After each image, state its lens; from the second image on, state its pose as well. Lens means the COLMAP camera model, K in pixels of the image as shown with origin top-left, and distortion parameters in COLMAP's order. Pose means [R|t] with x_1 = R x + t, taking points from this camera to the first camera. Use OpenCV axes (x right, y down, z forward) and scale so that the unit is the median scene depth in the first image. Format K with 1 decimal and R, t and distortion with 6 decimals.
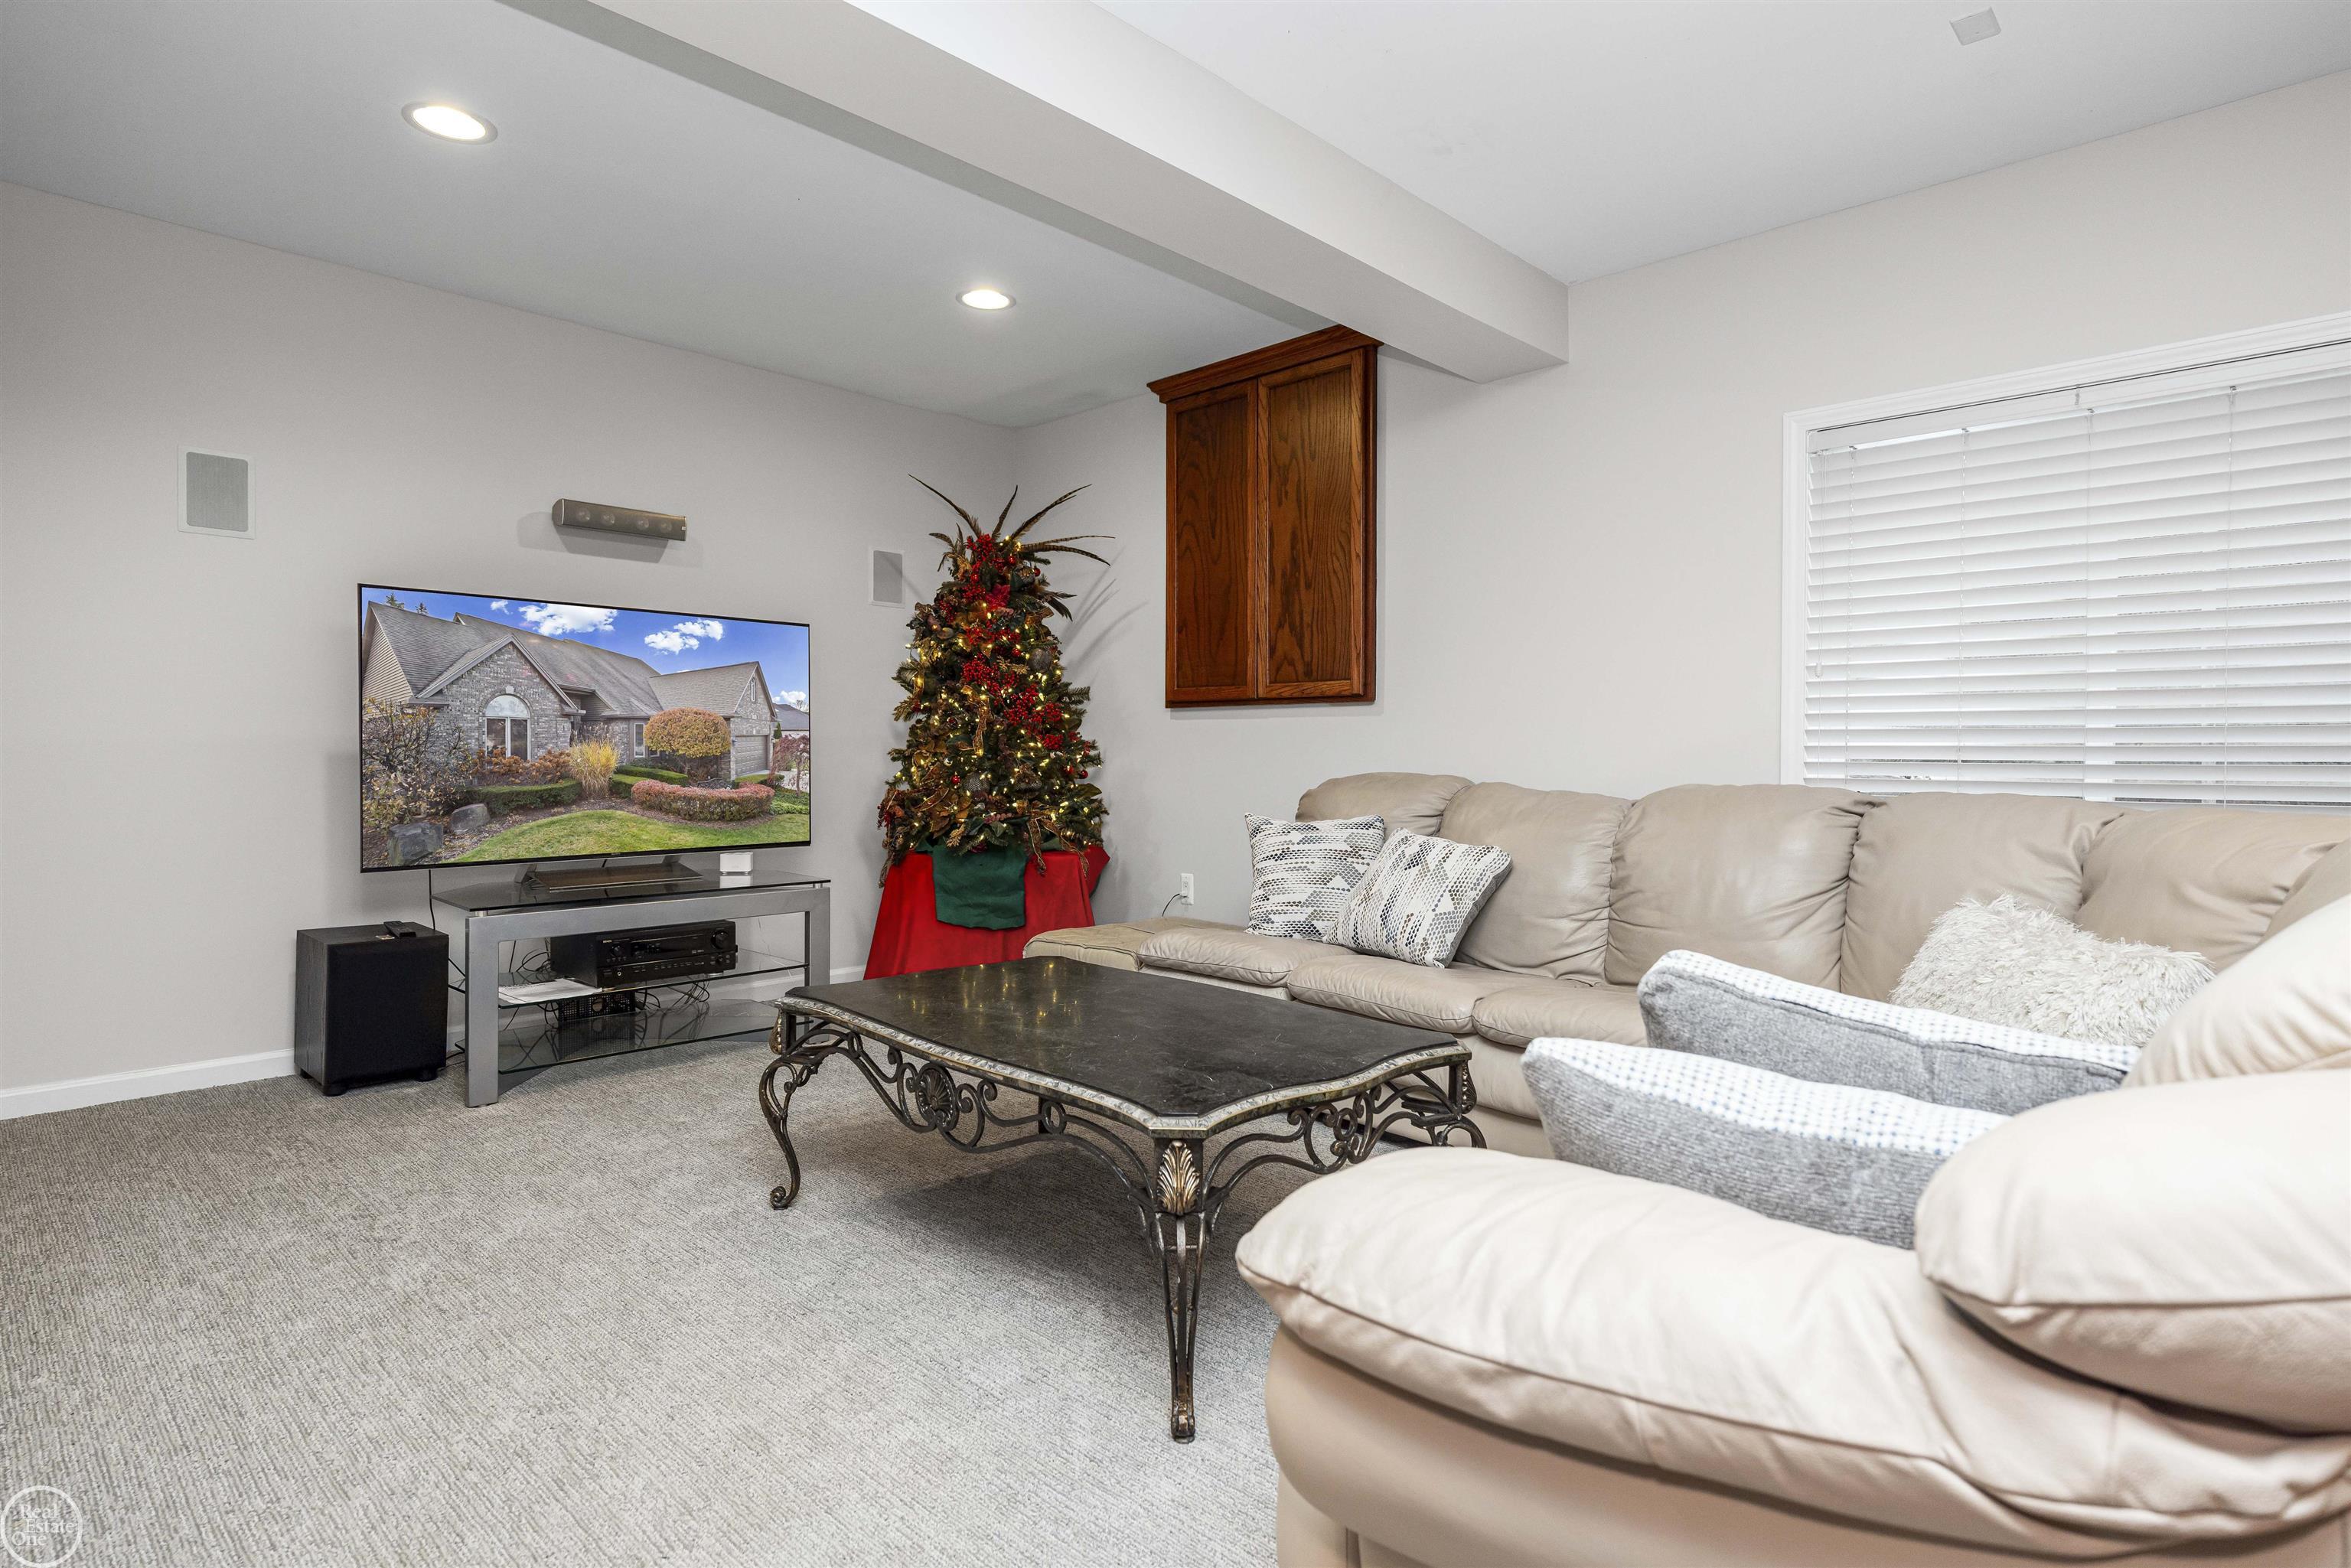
lens RADIAL K [[1178.9, 0, 1175.5], [0, 1178.9, 784.0], [0, 0, 1]] dist [-0.024905, 0.000033]
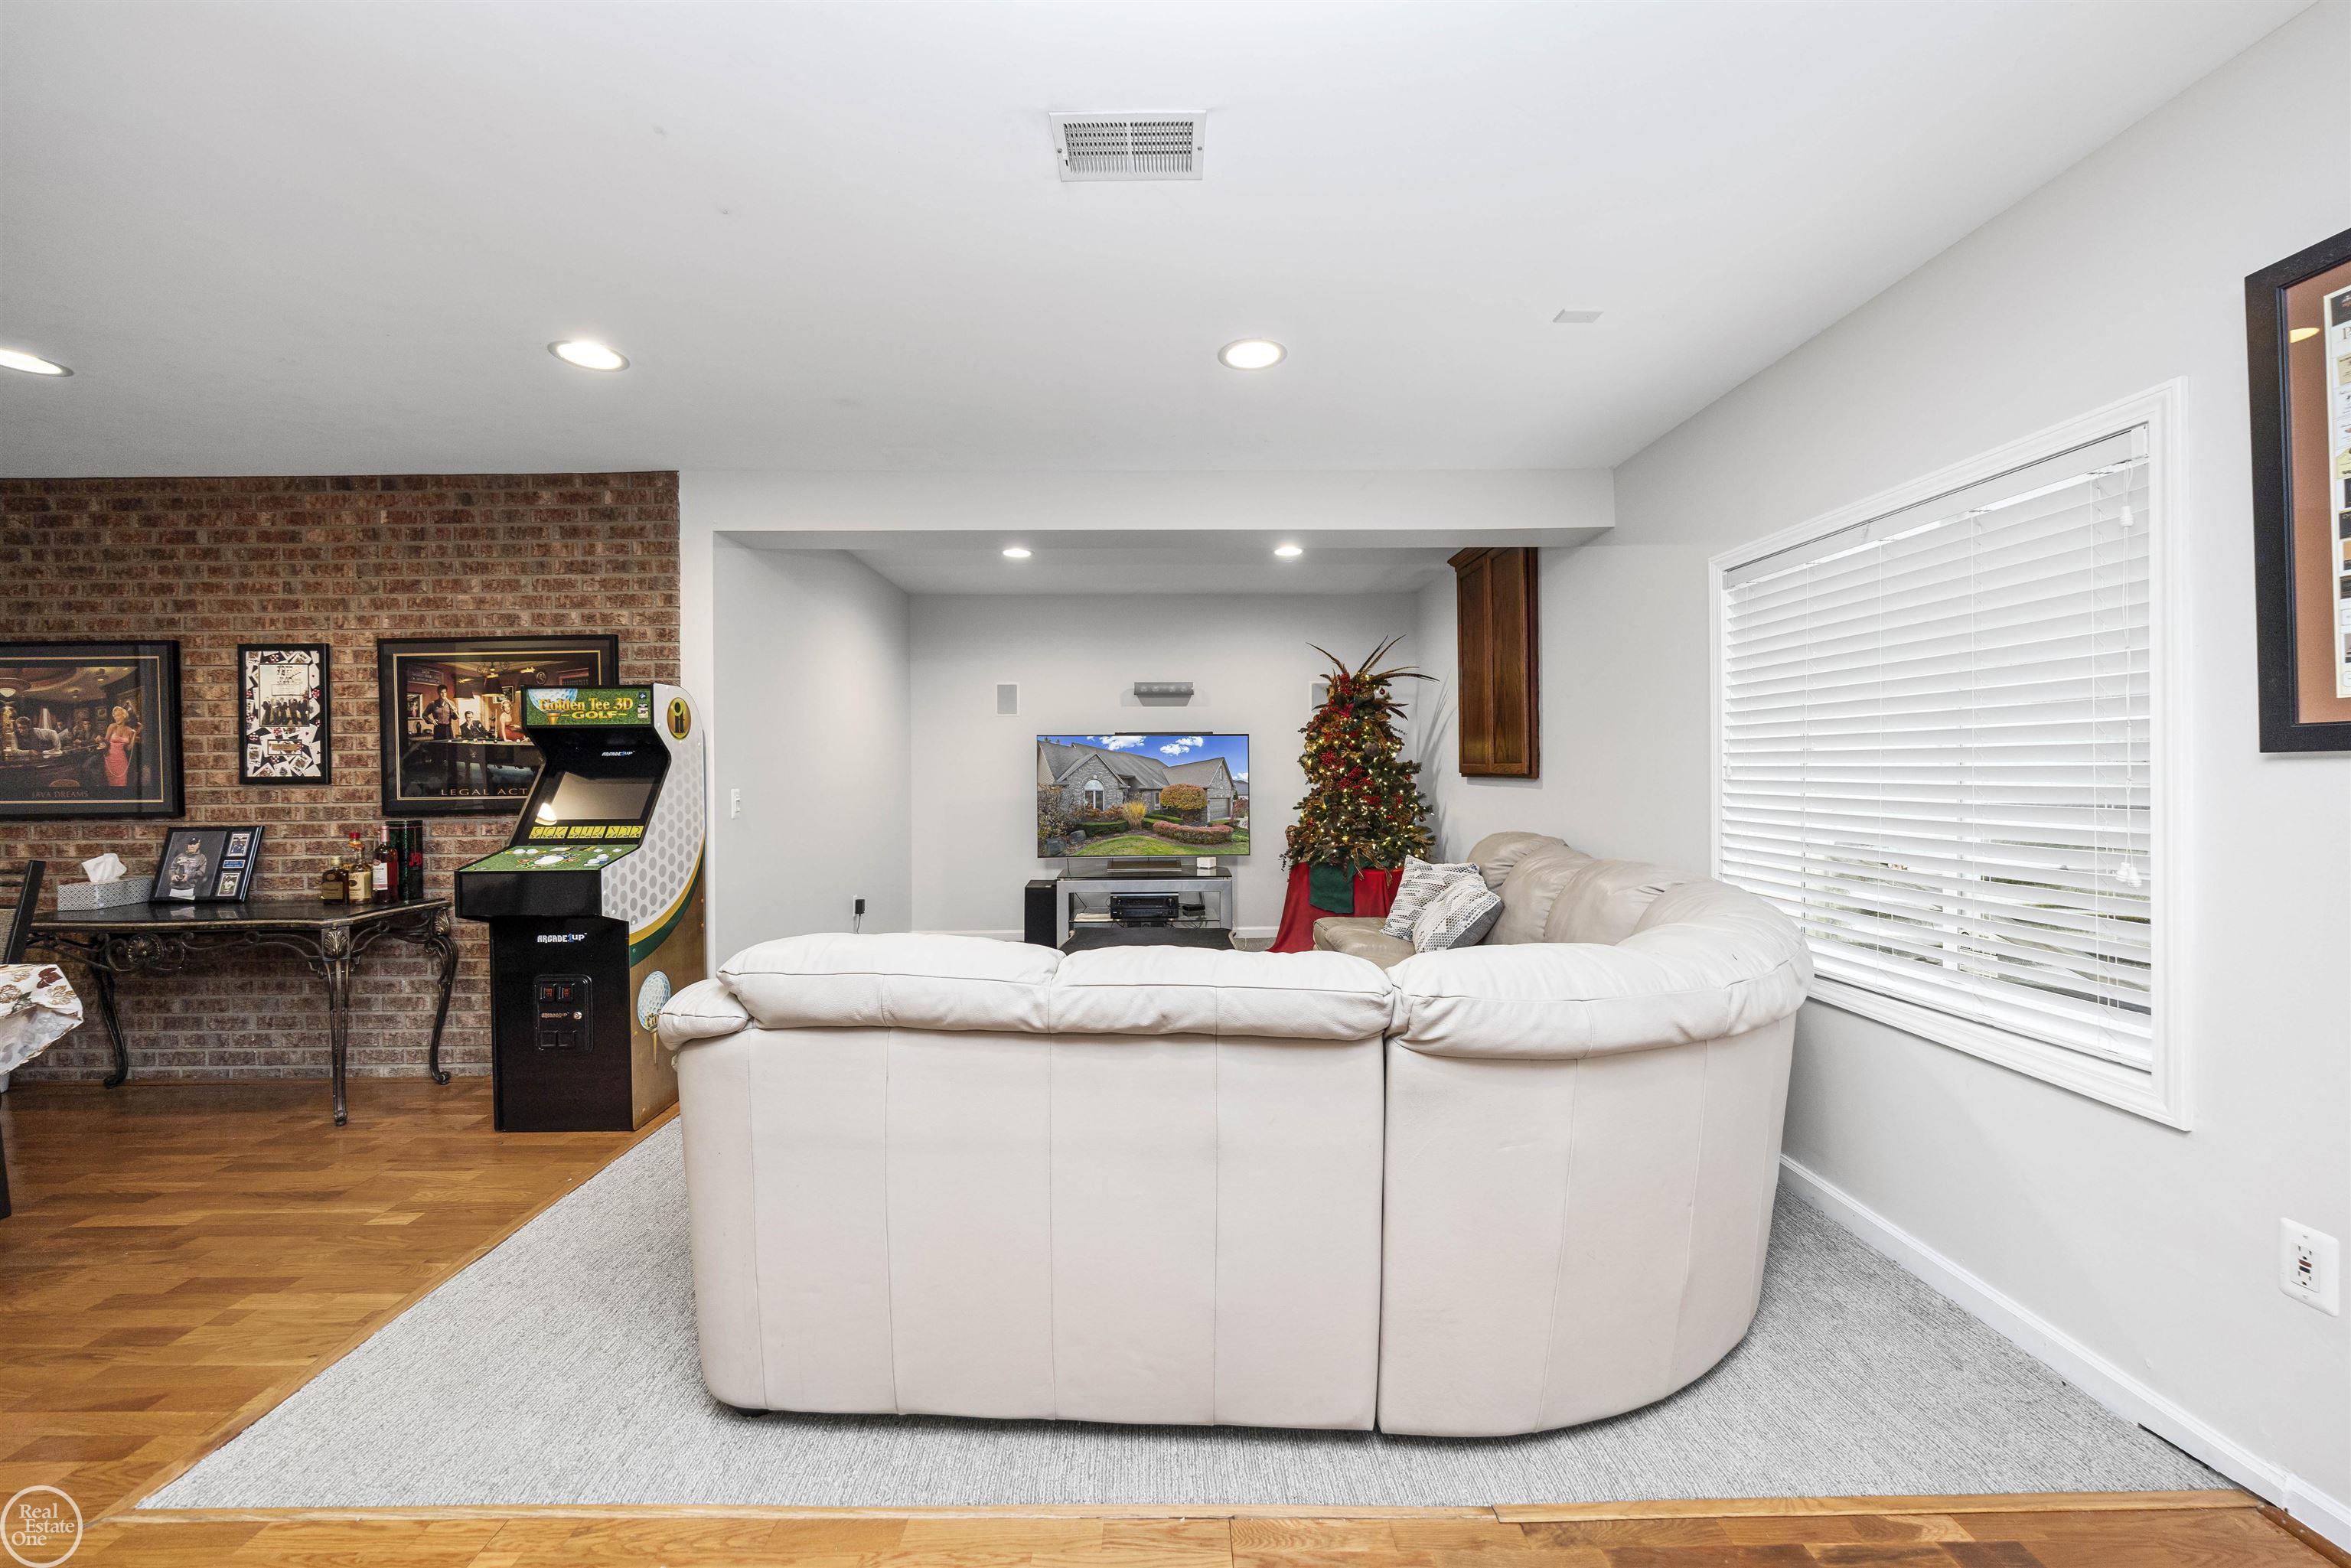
lens RADIAL K [[853.3, 0, 1175.5], [0, 853.3, 784.0], [0, 0, 1]] dist [-0.024482, 0.004976]
pose [[0.703743, 0.001021, -0.710454, 0.559441], [-0.023079, 0.999504, -0.021425, -0.034362], [0.710080, 0.031474, 0.703418, 0.019467]]
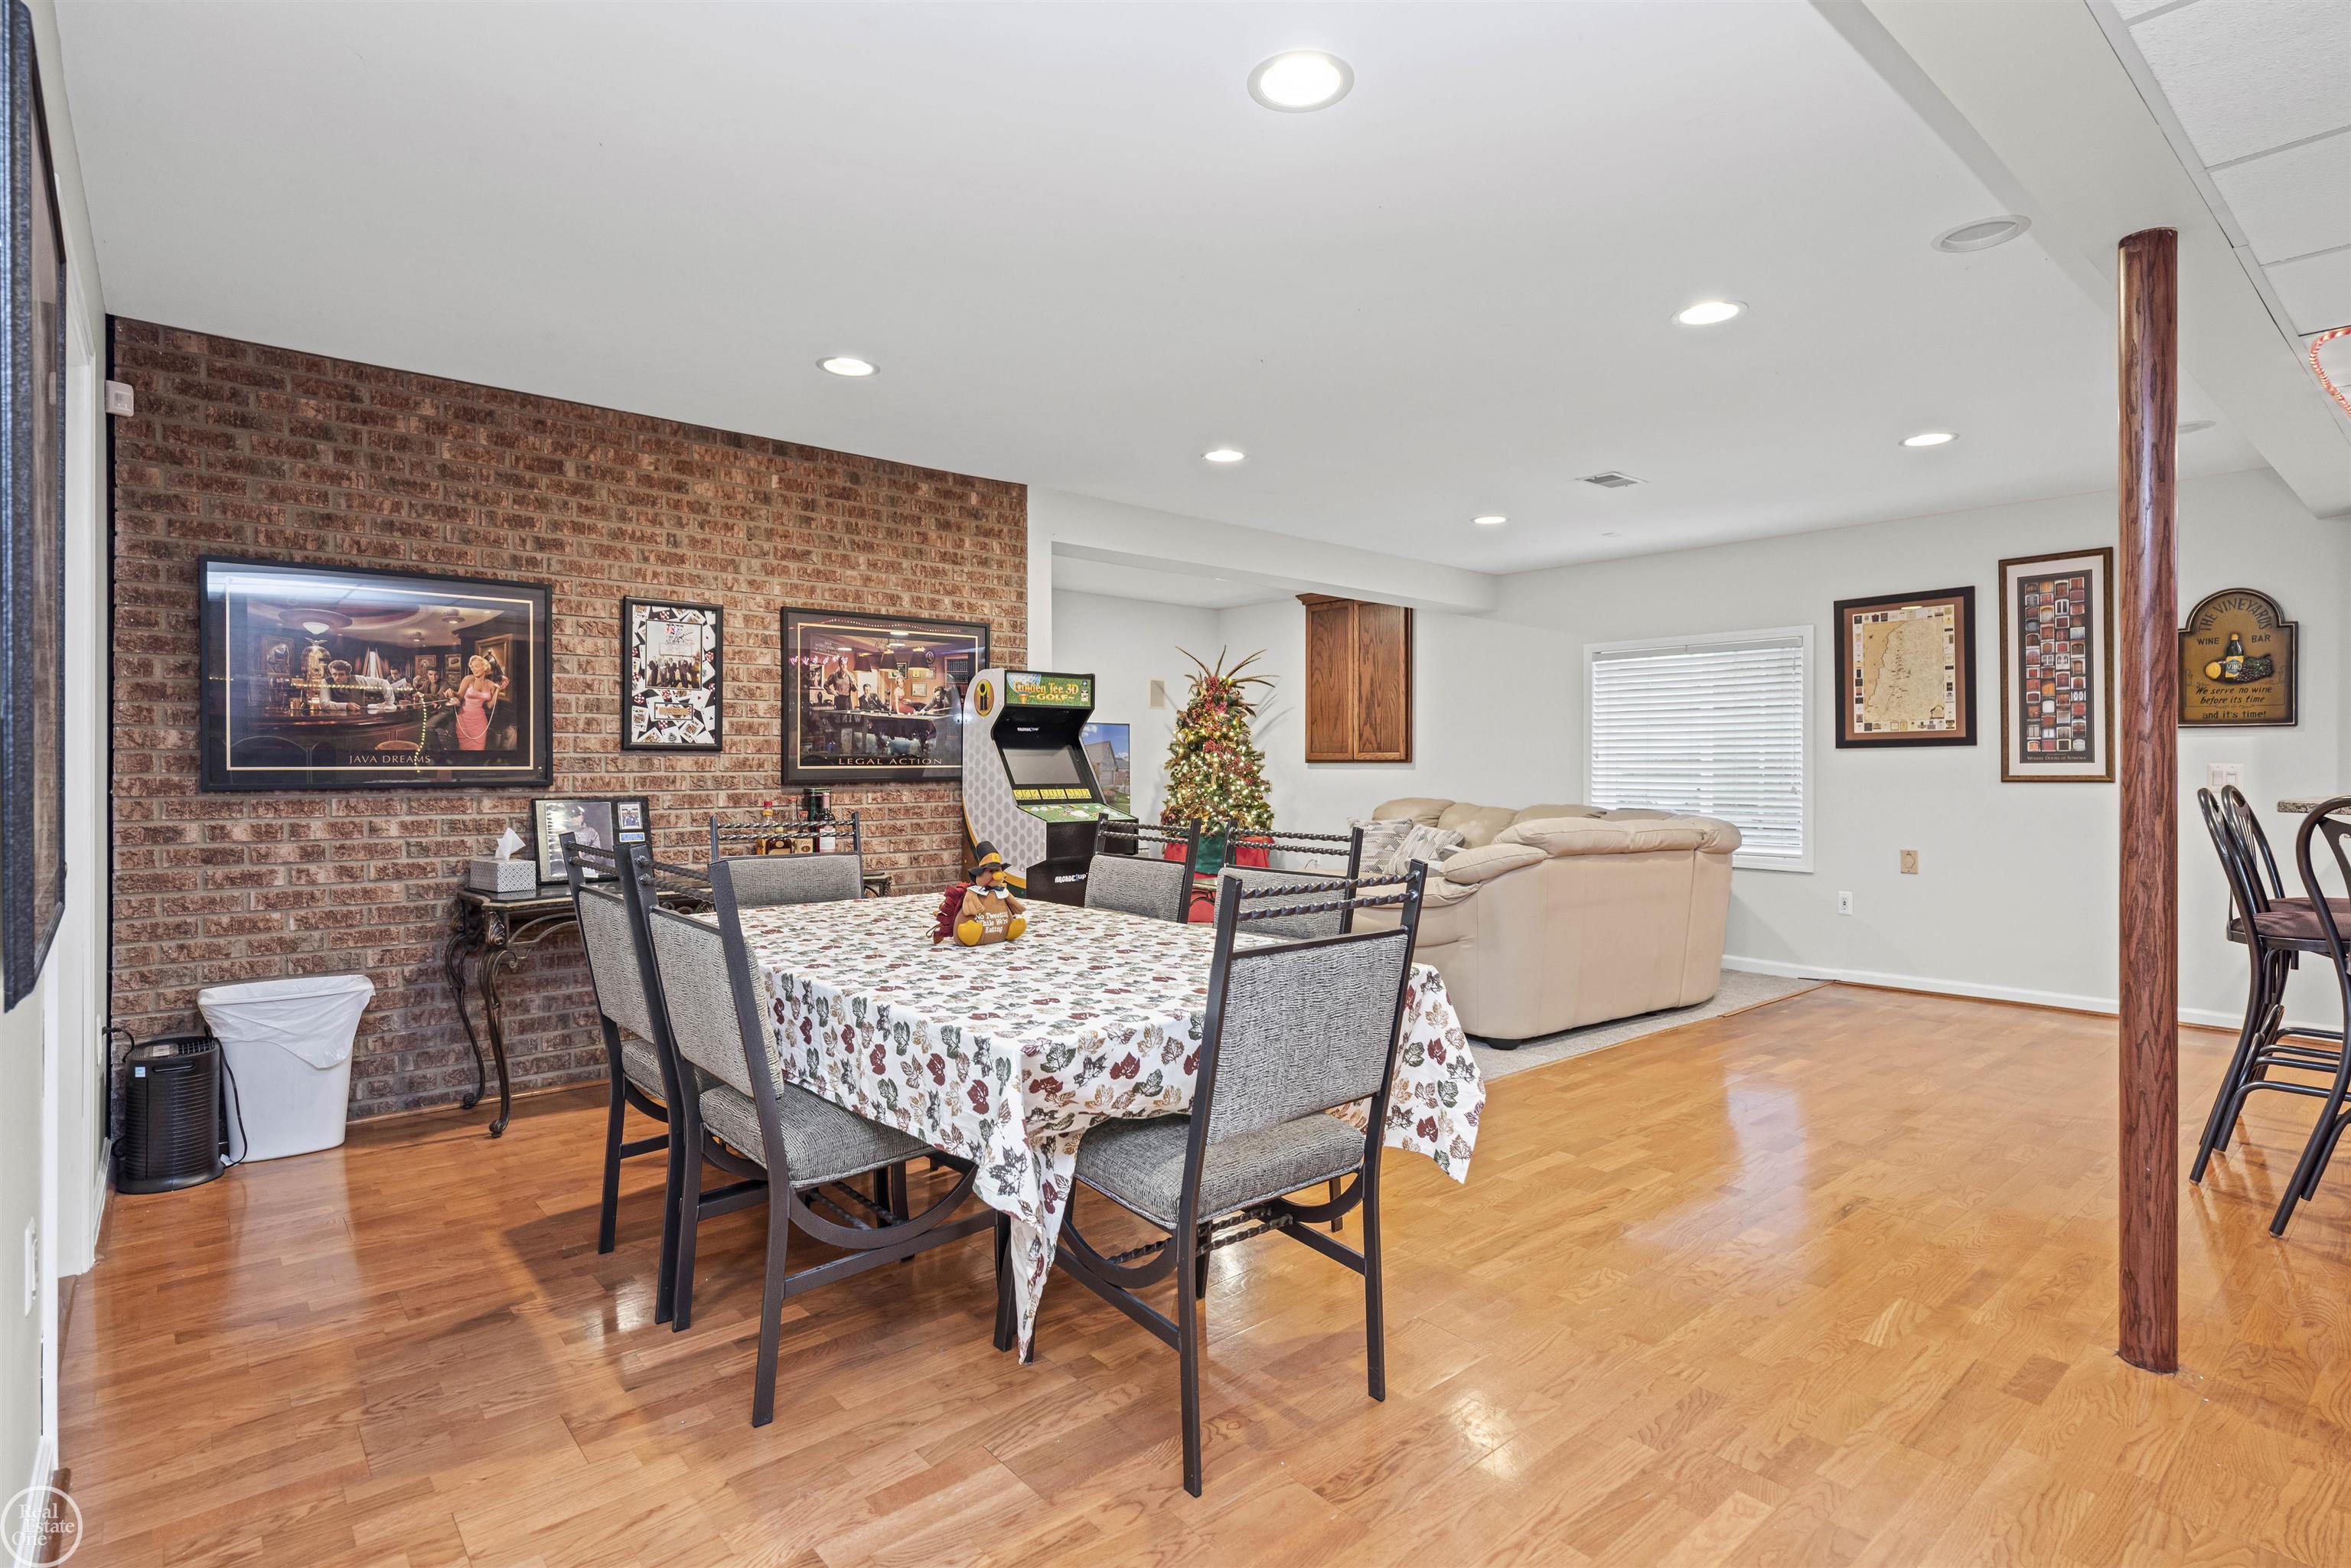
lens RADIAL K [[1150.0, 0, 1150.8], [0, 1150.0, 774.7], [0, 0, 1]] dist [-0.011406, 0.000176]
pose [[0.993786, 0.003293, -0.111259, -0.054364], [-0.007056, 0.999416, -0.033448, 0.019222], [0.111083, 0.034026, 0.993228, -0.966765]]
